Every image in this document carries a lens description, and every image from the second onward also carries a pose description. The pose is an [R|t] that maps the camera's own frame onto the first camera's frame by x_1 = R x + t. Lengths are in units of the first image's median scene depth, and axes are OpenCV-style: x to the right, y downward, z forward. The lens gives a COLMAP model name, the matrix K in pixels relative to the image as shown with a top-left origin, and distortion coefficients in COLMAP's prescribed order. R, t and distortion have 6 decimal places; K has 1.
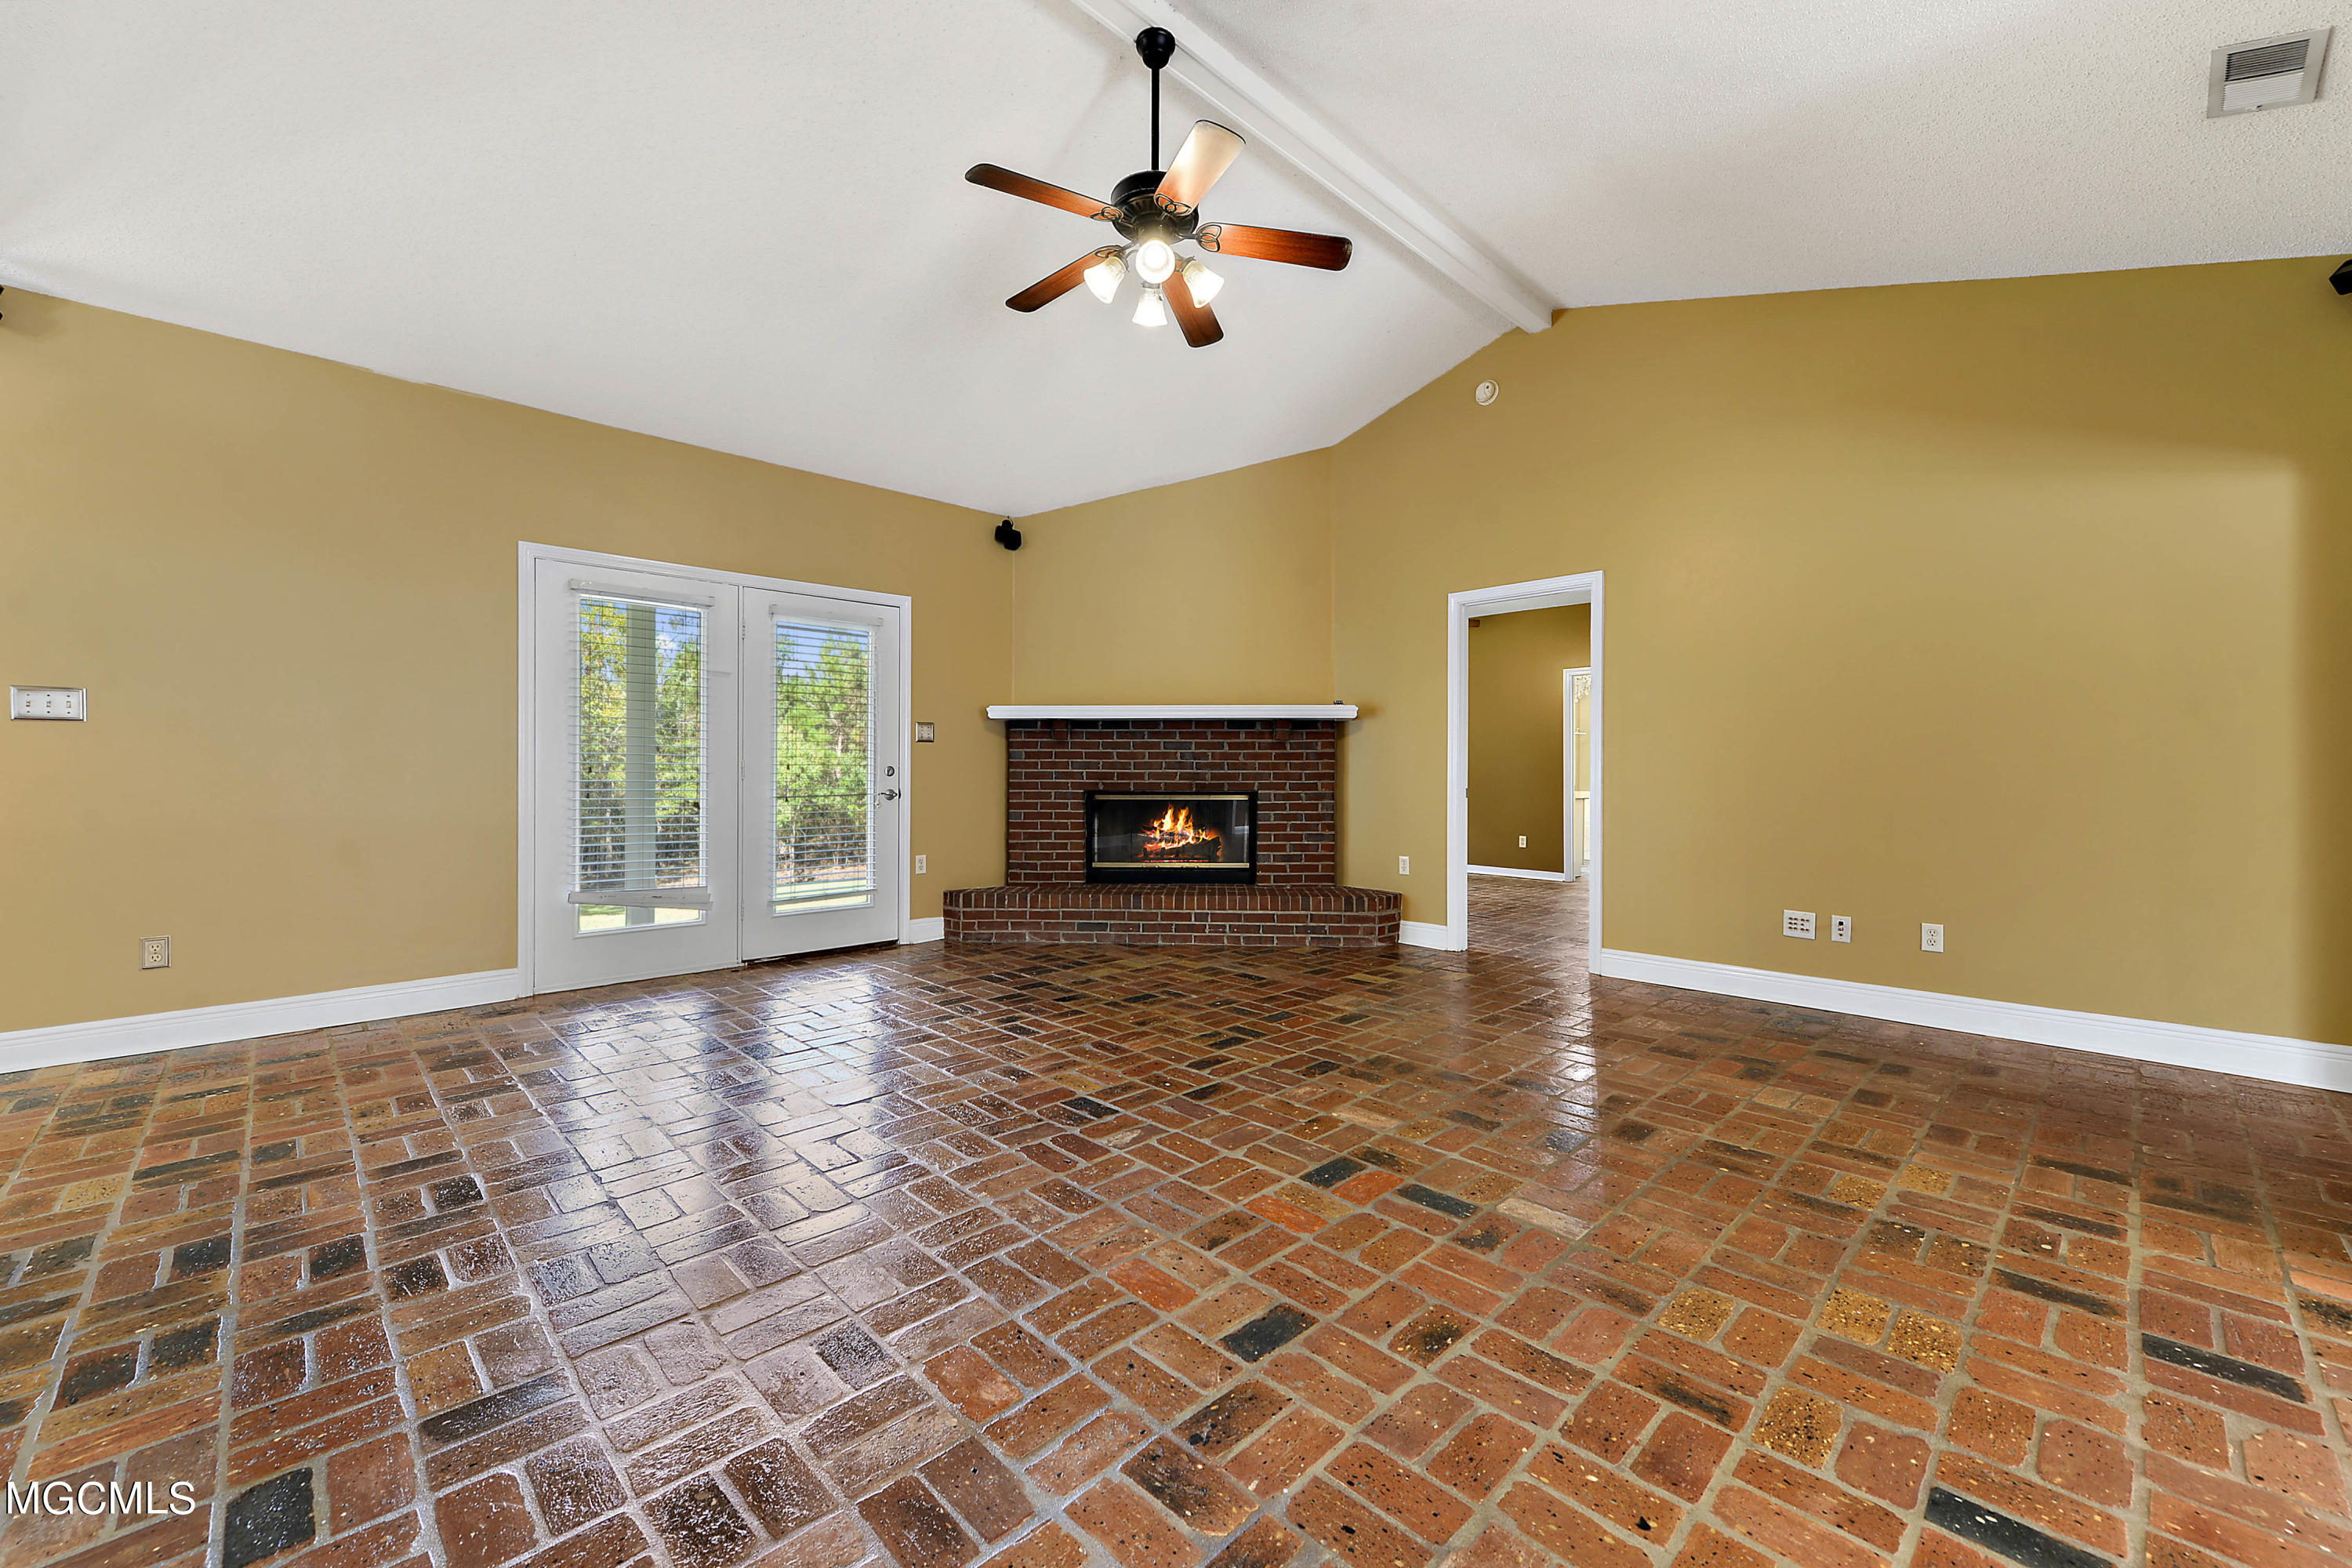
lens RADIAL K [[922.6, 0, 1166.8], [0, 922.6, 775.2], [0, 0, 1]] dist [0.003483, -0.000636]
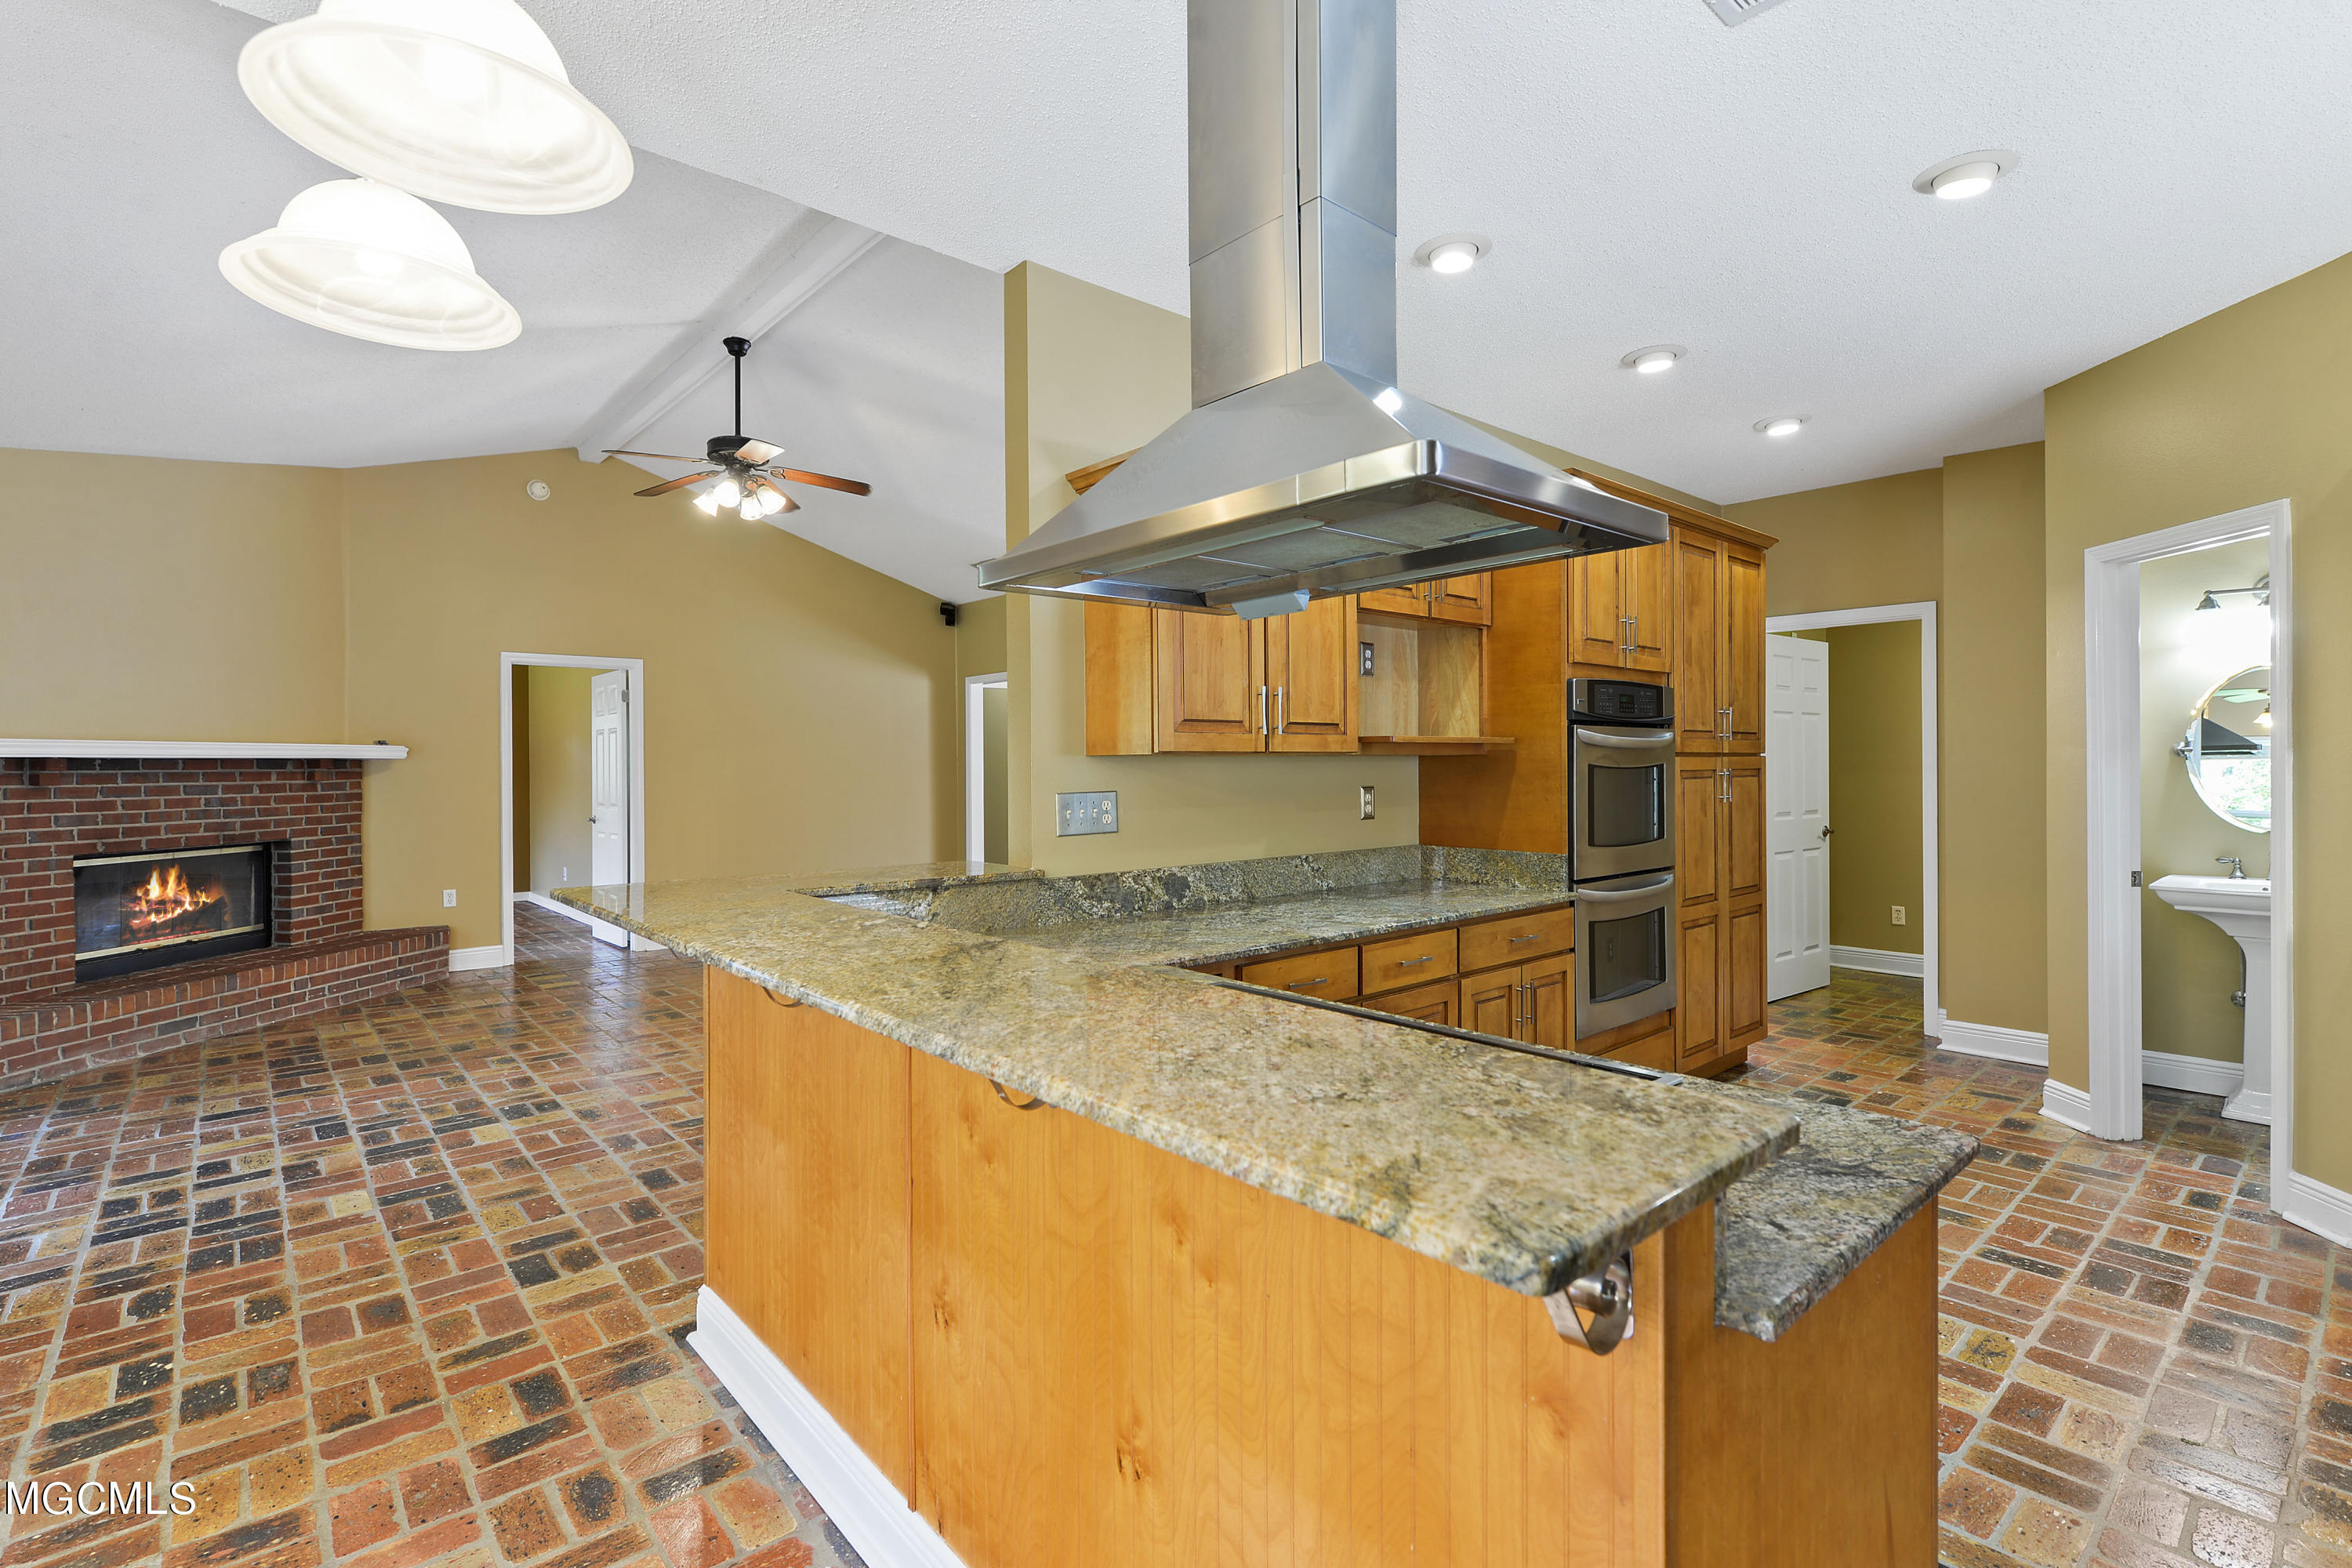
lens RADIAL K [[1071.2, 0, 1178.3], [0, 1071.2, 768.4], [0, 0, 1]] dist [-0.003838, -0.000045]
pose [[0.043106, -0.006582, 0.999049, -0.891461], [0.010376, 0.999927, 0.006140, -0.048160], [-0.999017, 0.010102, 0.043171, 0.102759]]
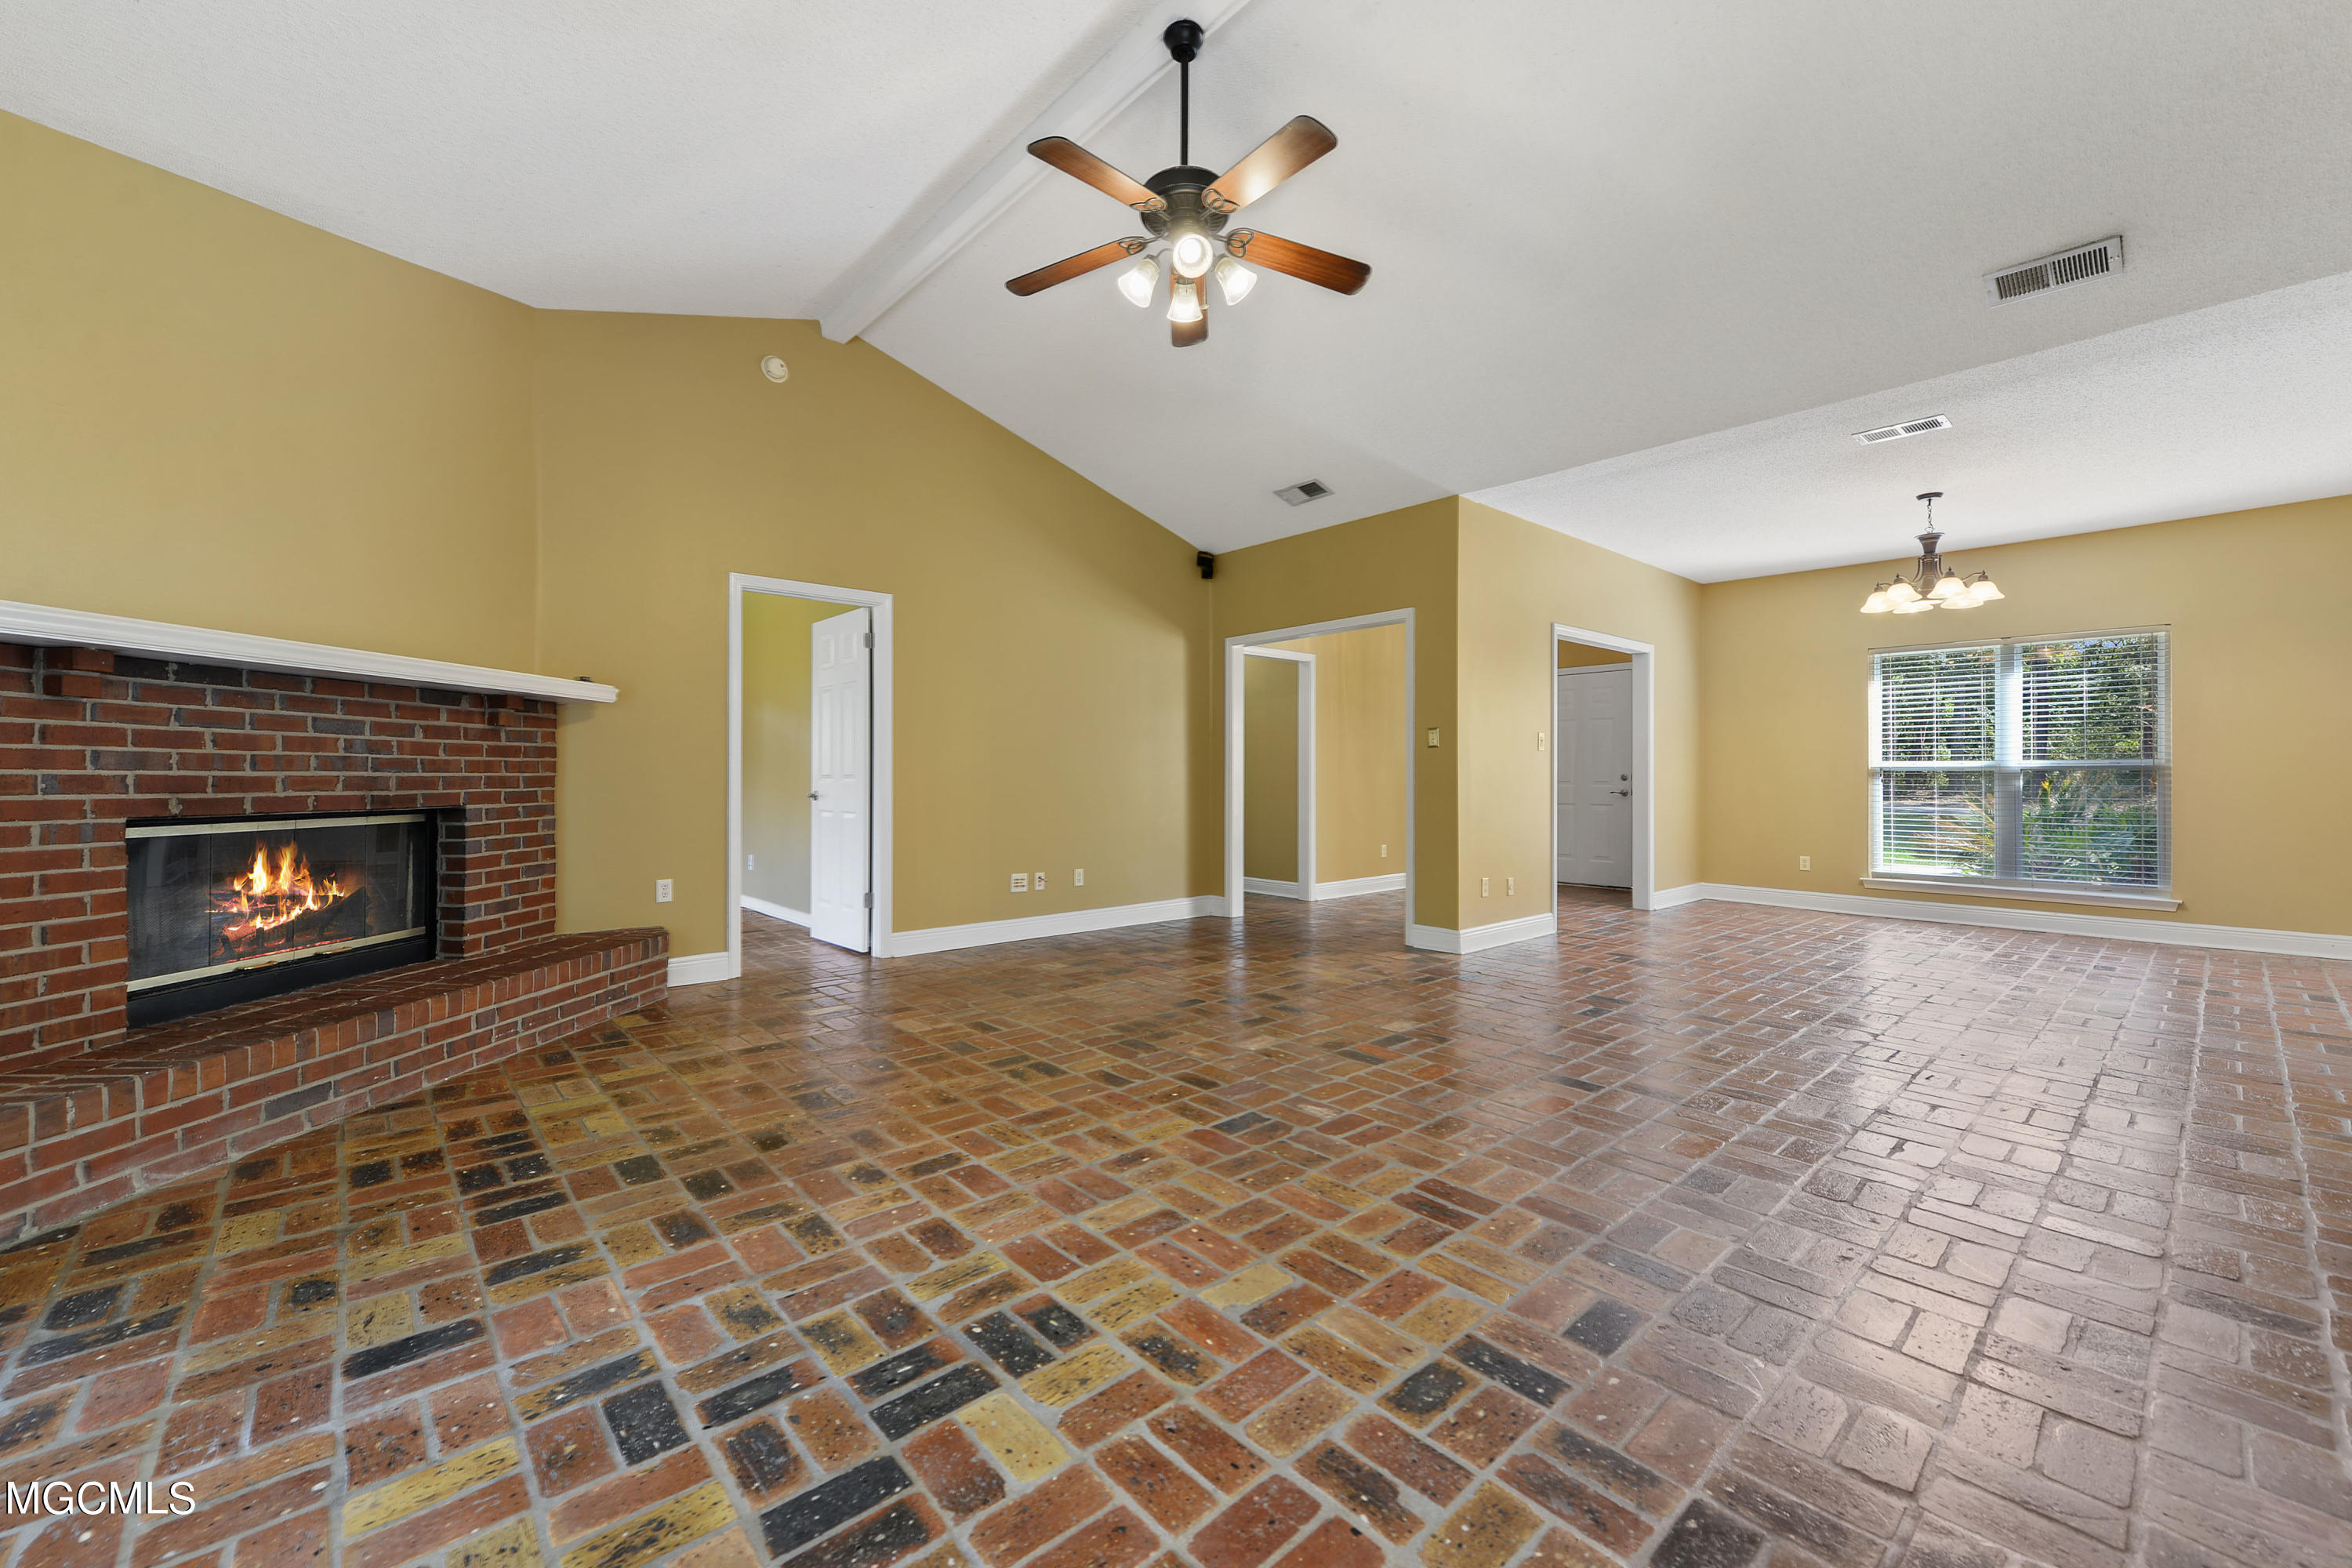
lens RADIAL K [[922.6, 0, 1175.6], [0, 922.6, 777.3], [0, 0, 1]] dist [0.003483, -0.000636]
pose [[0.039873, -0.003662, 0.999198, -0.507919], [0.000921, 0.999993, 0.003629, -0.004038], [-0.999204, 0.000775, 0.039876, 0.495560]]
